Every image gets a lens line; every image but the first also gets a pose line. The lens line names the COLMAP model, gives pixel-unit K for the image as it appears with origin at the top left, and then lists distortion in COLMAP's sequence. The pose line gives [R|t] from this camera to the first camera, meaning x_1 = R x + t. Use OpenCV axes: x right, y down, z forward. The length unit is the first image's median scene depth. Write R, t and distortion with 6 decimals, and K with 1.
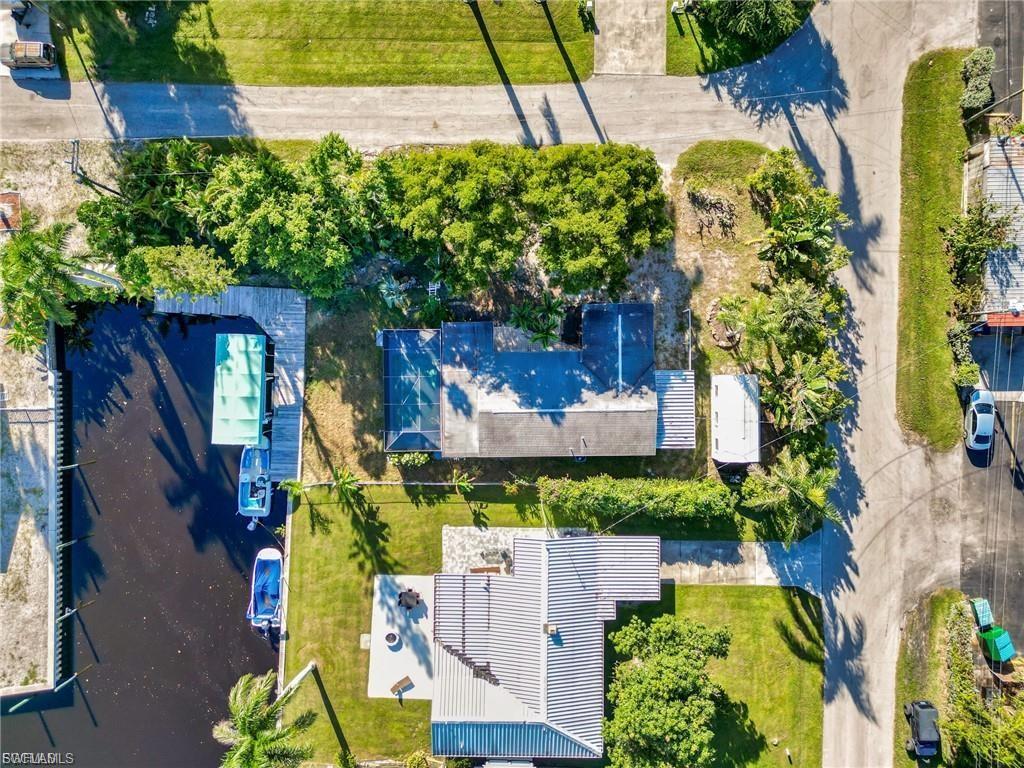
lens RADIAL K [[712.4, 0, 511.7], [0, 712.4, 388.0], [0, 0, 1]] dist [0.081286, -0.080414]
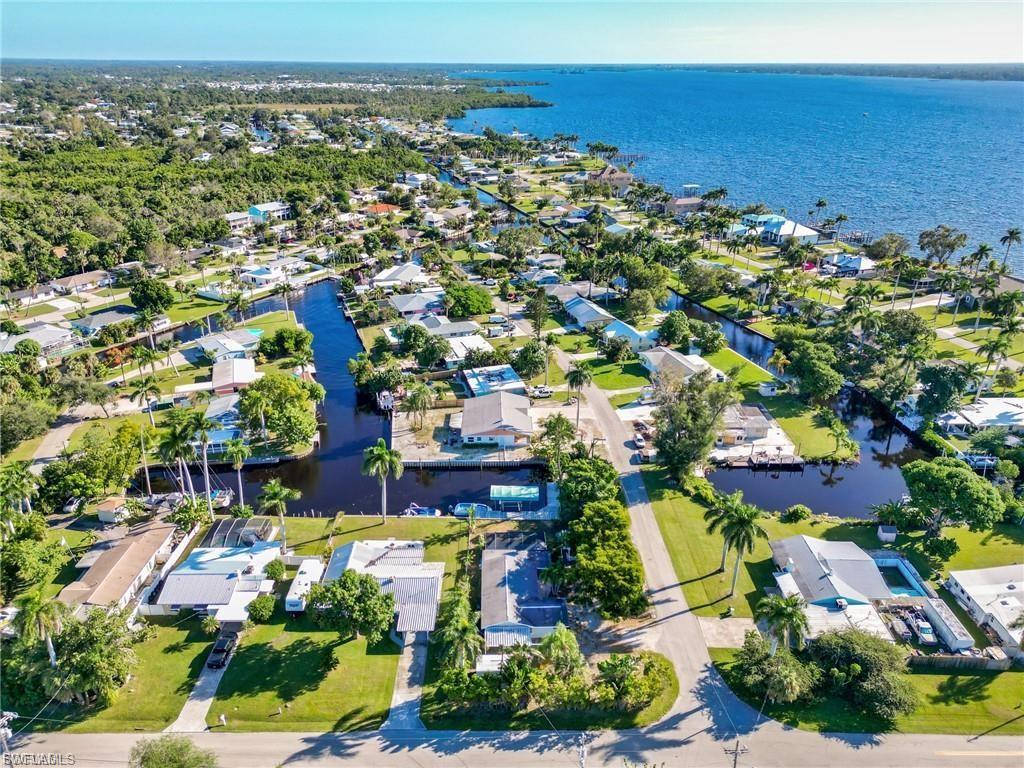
lens RADIAL K [[712.4, 0, 511.7], [0, 712.4, 388.0], [0, 0, 1]] dist [0.081286, -0.080414]
pose [[0.016352, 0.413694, -0.910269, 1.492531], [-0.999799, -0.003808, -0.019691, 0.053651], [-0.011613, 0.910408, 0.413548, -0.233730]]
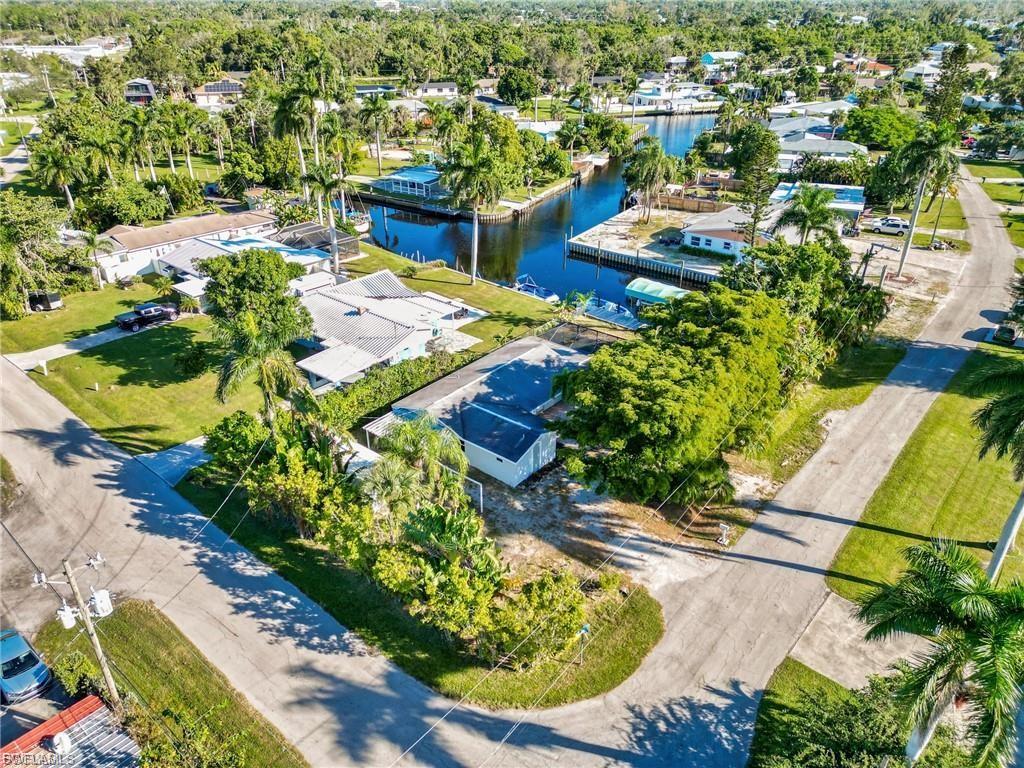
lens RADIAL K [[712.4, 0, 511.7], [0, 712.4, 388.0], [0, 0, 1]] dist [0.081286, -0.080414]
pose [[-0.644087, 0.364656, -0.672442, 0.699323], [-0.764941, -0.311773, 0.563616, -0.536181], [-0.004123, 0.877396, 0.479749, 0.513675]]
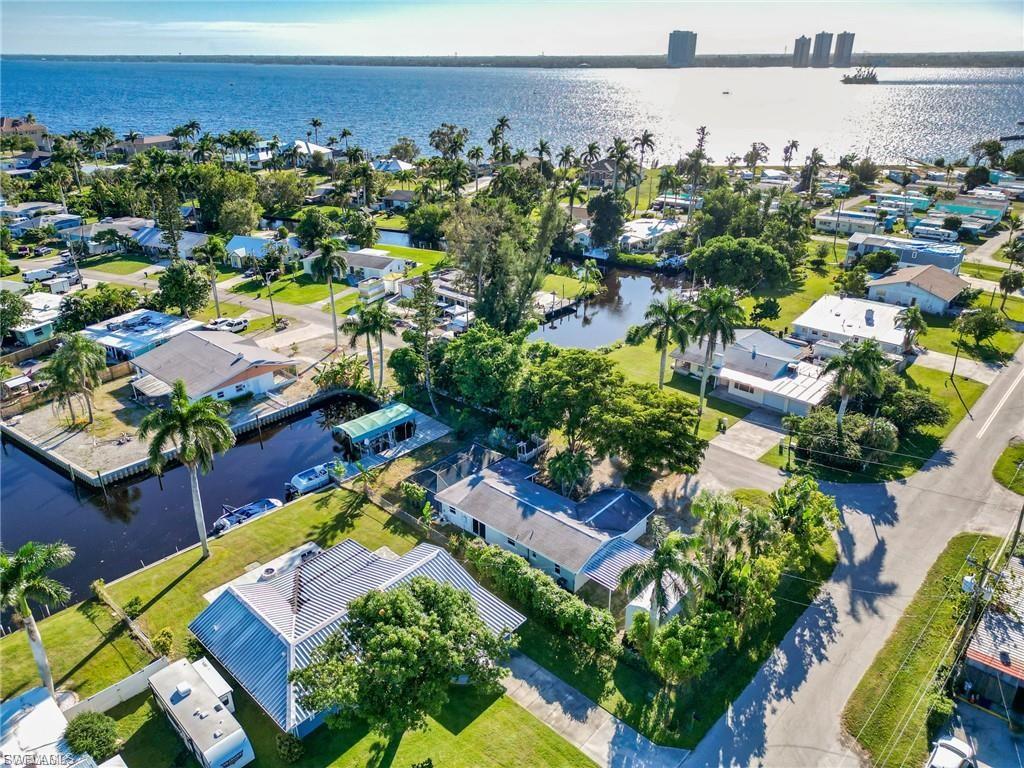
lens RADIAL K [[712.4, 0, 509.2], [0, 712.4, 384.6], [0, 0, 1]] dist [0.082000, -0.084903]
pose [[0.739140, 0.277870, -0.613564, 0.660859], [-0.673550, 0.302820, -0.674263, 0.741488], [-0.001558, 0.911641, 0.410986, 0.325383]]
